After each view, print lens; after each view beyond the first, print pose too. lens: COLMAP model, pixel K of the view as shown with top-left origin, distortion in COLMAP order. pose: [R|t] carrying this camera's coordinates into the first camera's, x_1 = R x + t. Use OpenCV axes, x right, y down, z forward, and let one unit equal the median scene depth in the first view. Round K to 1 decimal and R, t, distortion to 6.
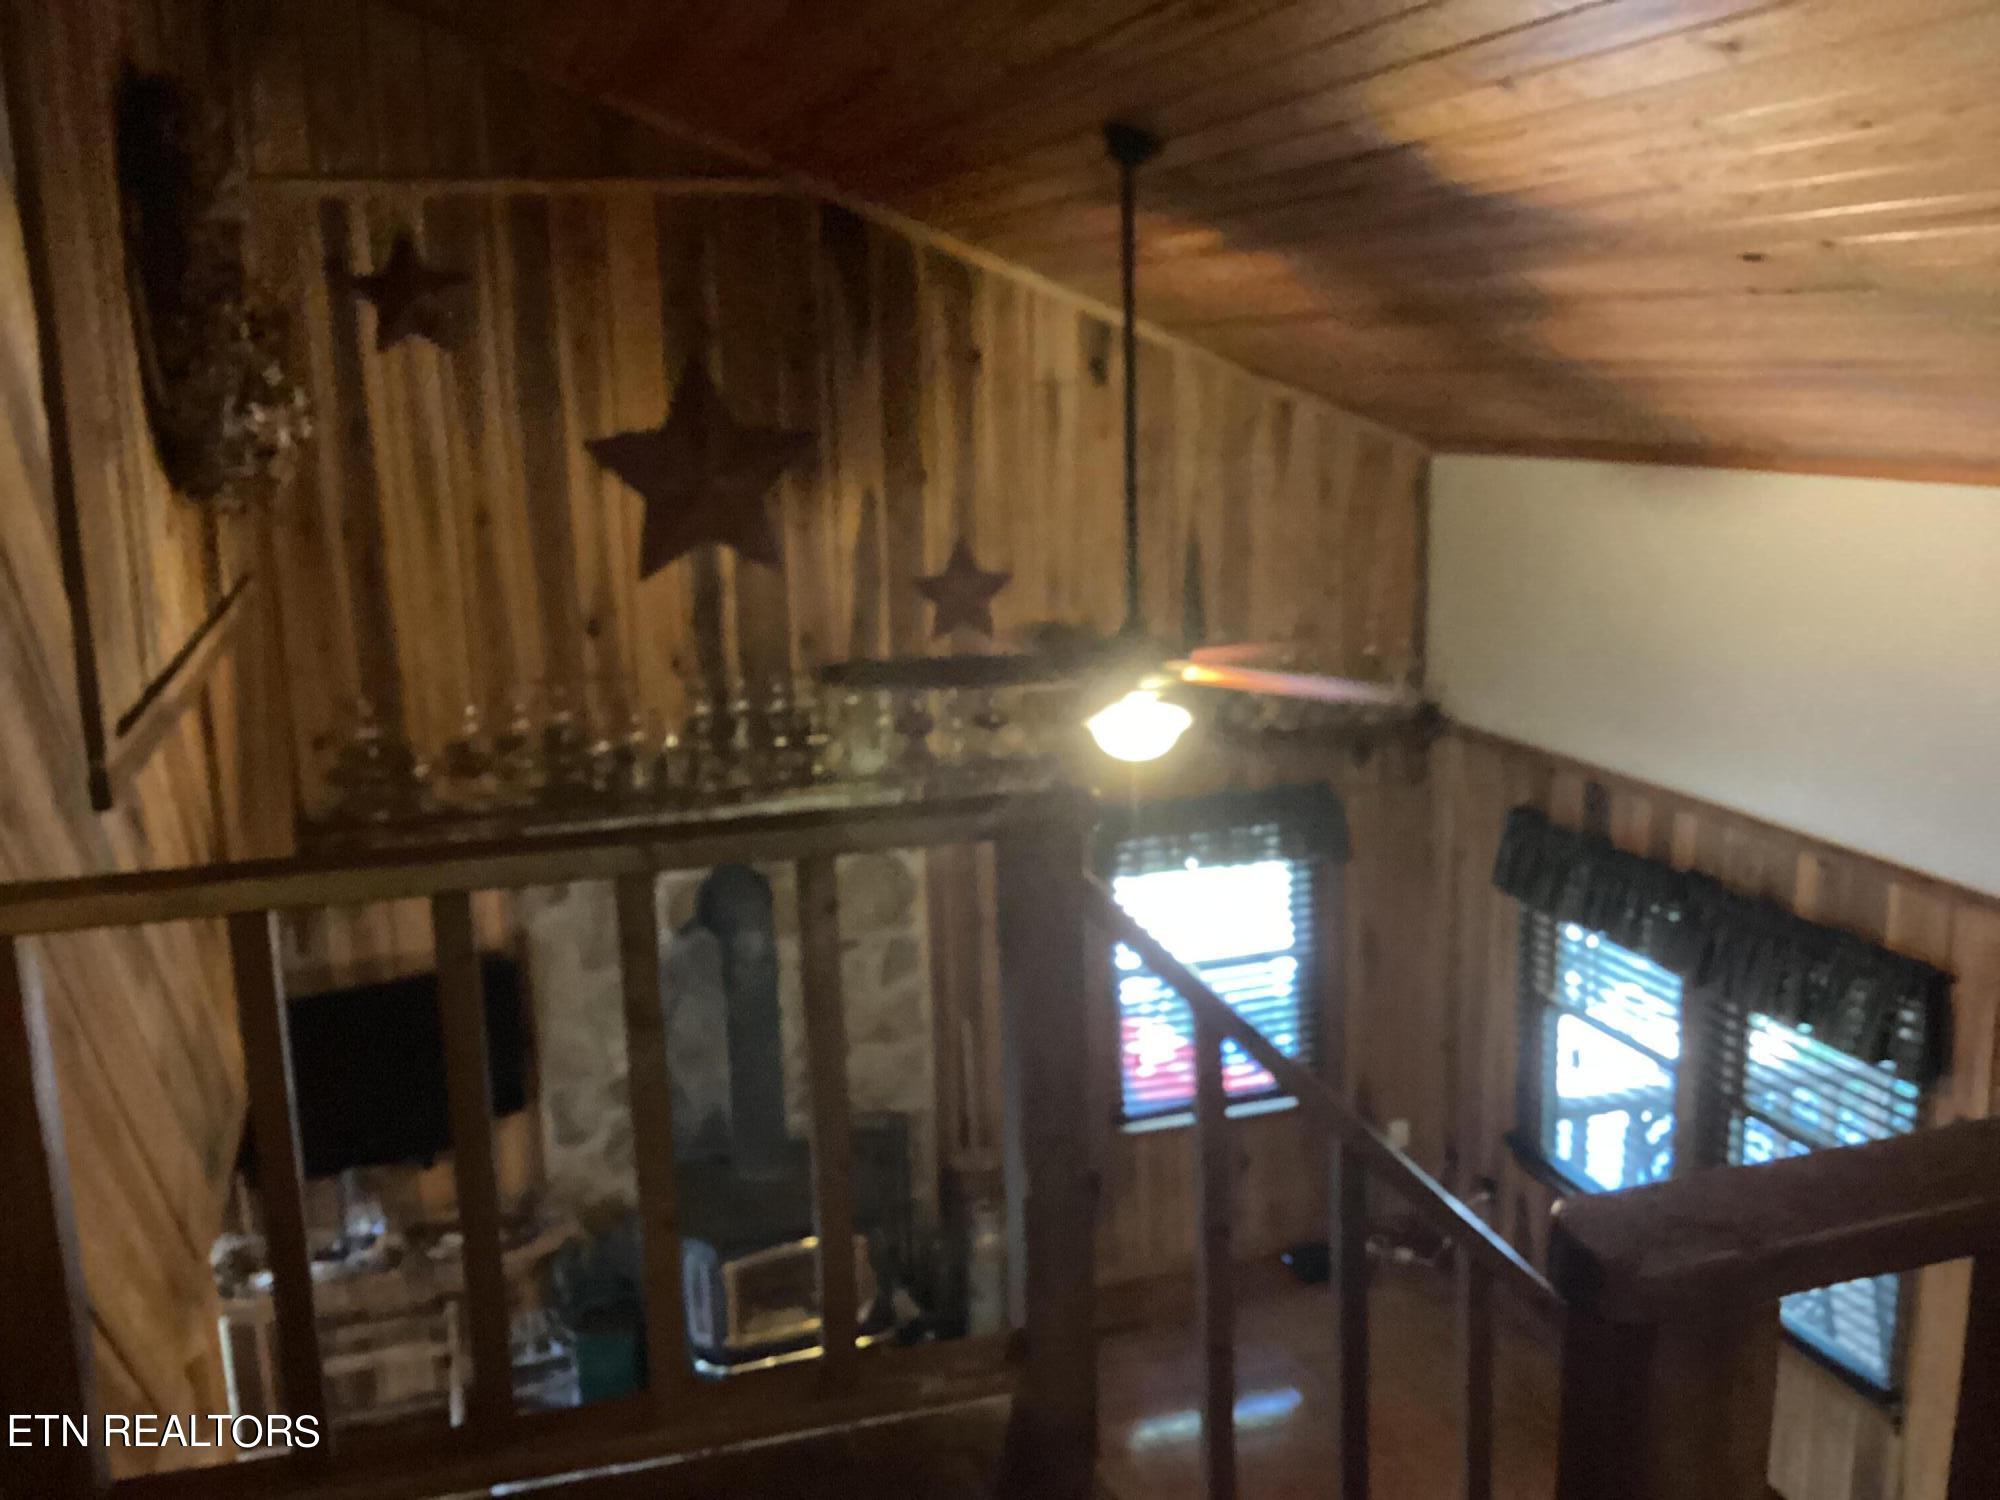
lens RADIAL K [[1853.5, 0, 1000.0], [0, 1853.5, 750.0], [0, 0, 1]] dist [0.037749, -0.002983]
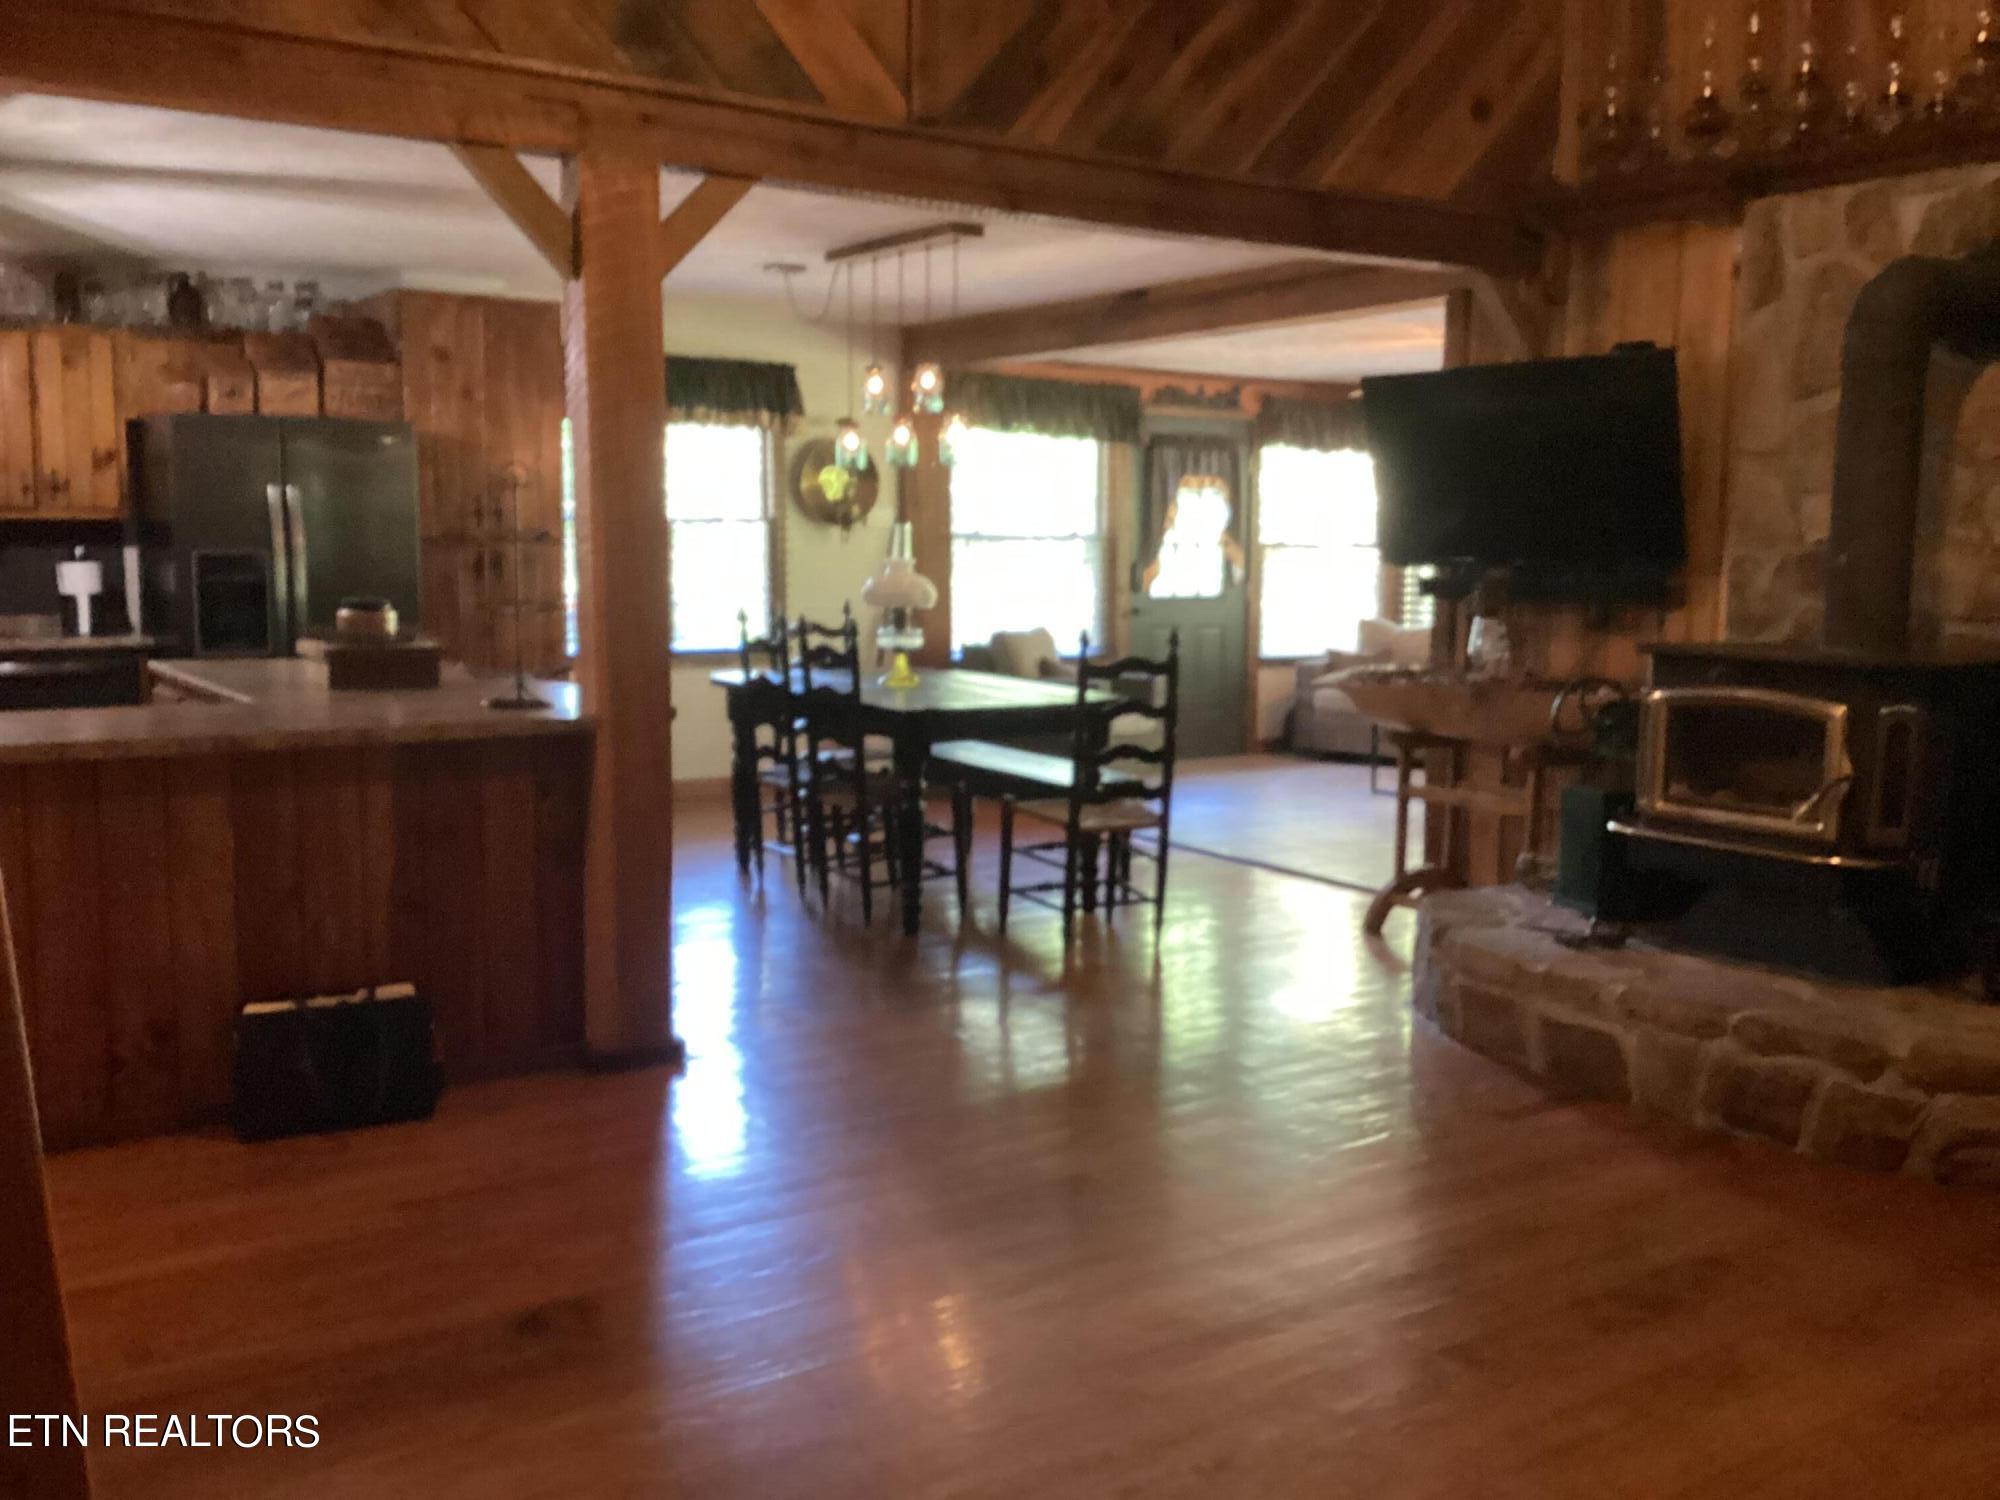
lens RADIAL K [[1853.5, 0, 1000.0], [0, 1853.5, 750.0], [0, 0, 1]] dist [0.037749, -0.002983]
pose [[0.287514, 0.136936, -0.947937, 0.439624], [-0.211521, 0.974367, 0.076599, 0.274876], [0.934128, 0.178485, 0.309109, 0.488744]]
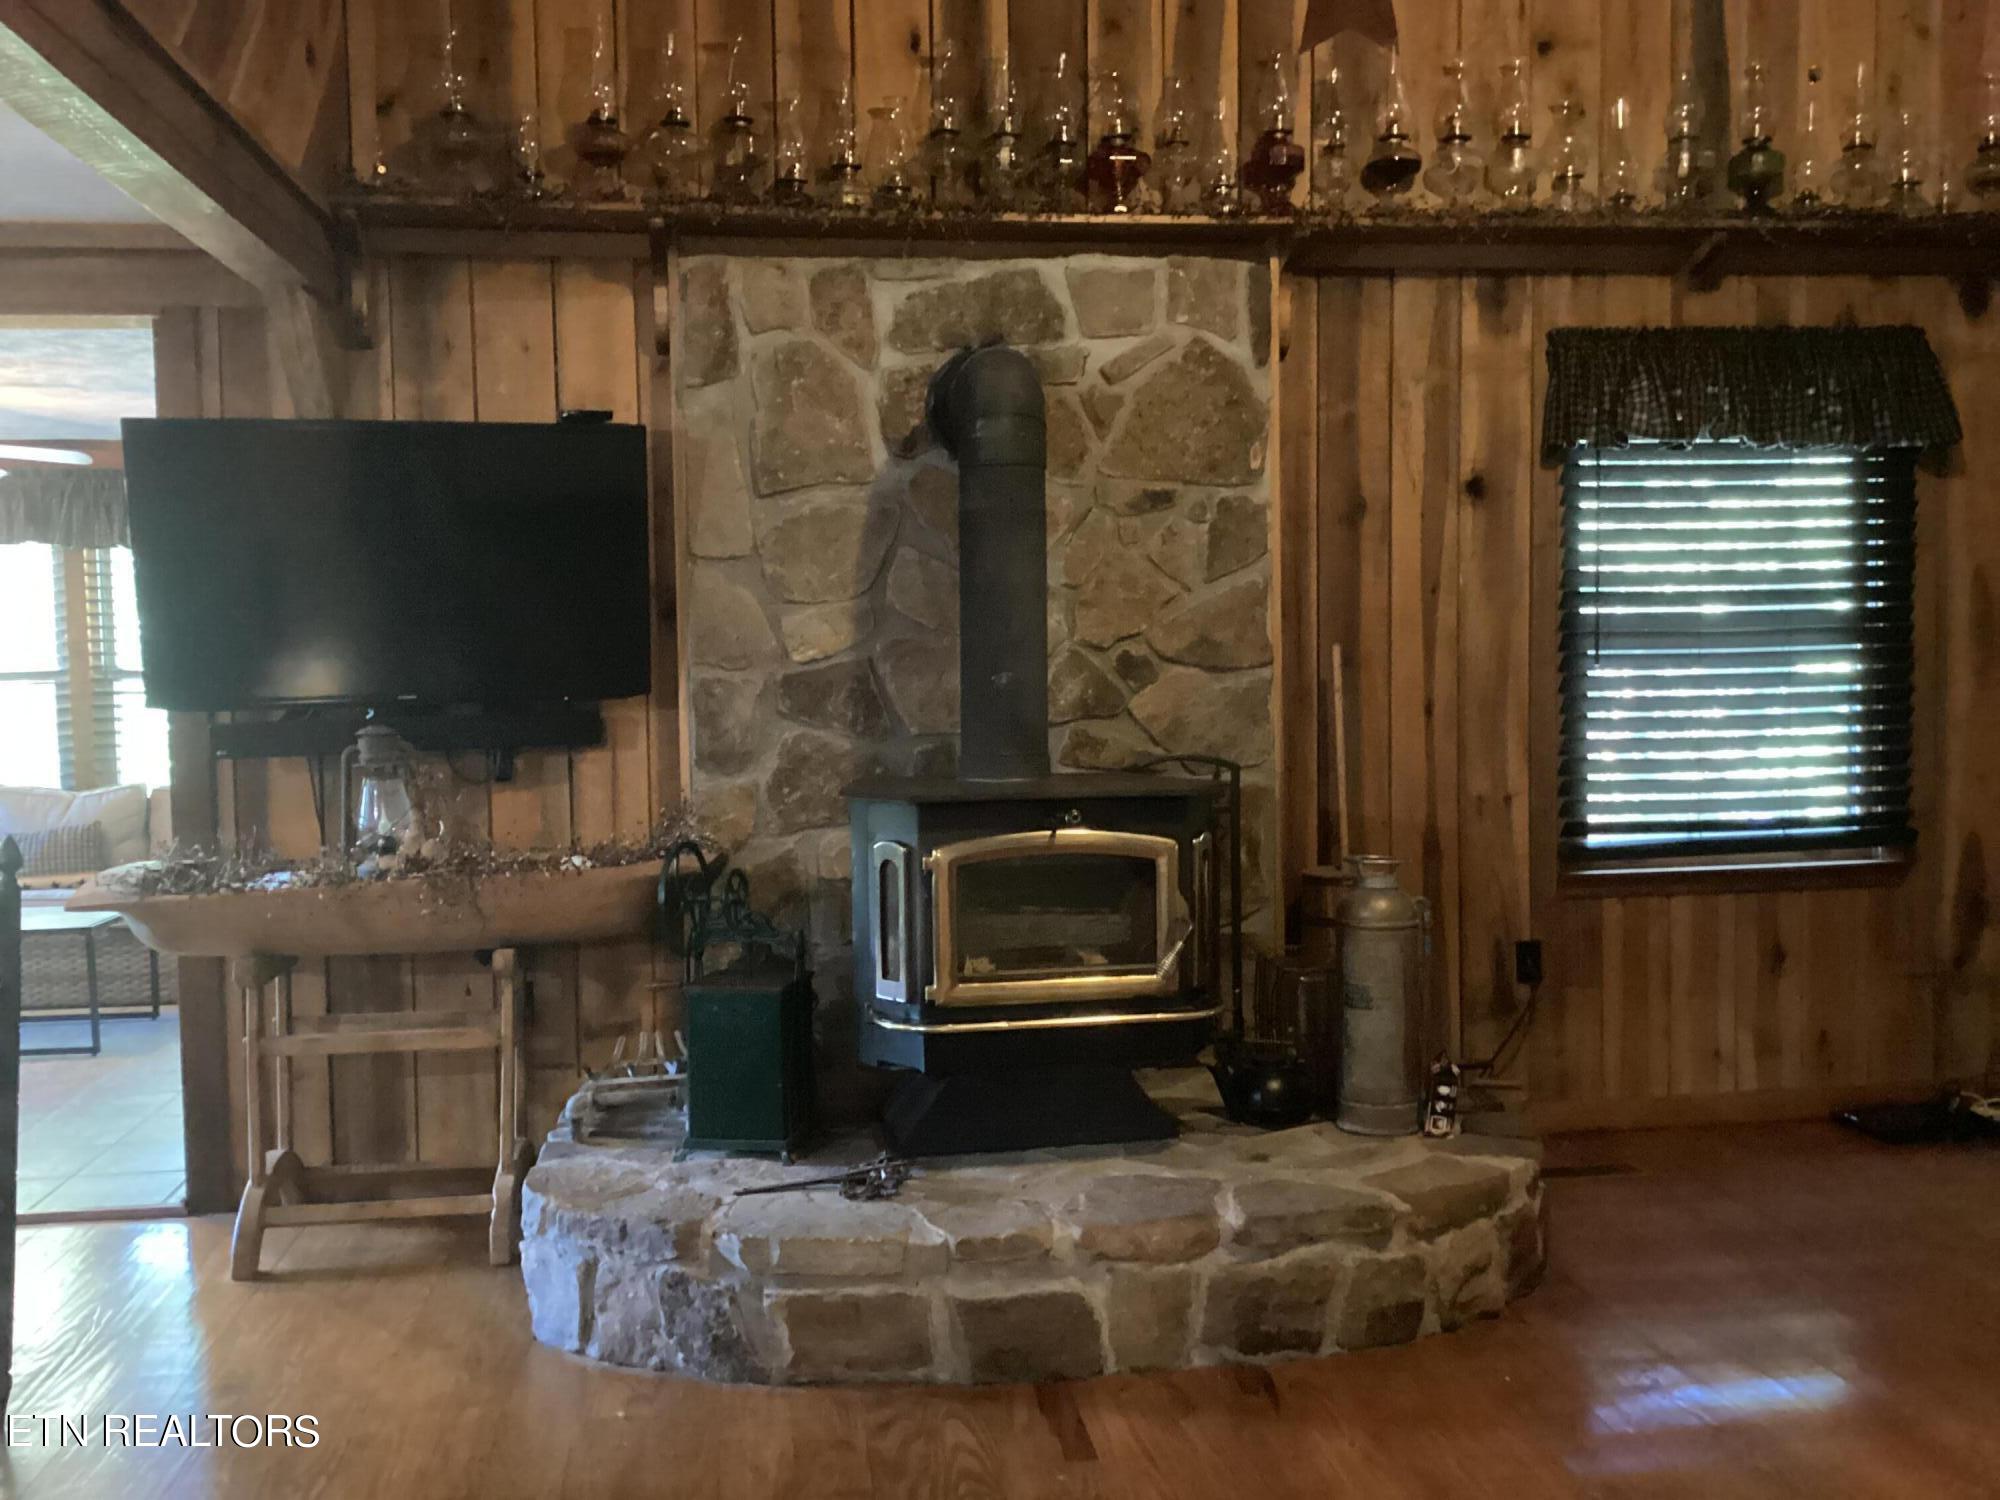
lens RADIAL K [[1853.5, 0, 1000.0], [0, 1853.5, 750.0], [0, 0, 1]] dist [0.037749, -0.002983]
pose [[0.984989, 0.017282, -0.171750, -0.024814], [-0.042576, 0.988559, -0.144703, 0.303904], [0.167284, 0.149843, 0.974455, 0.395306]]
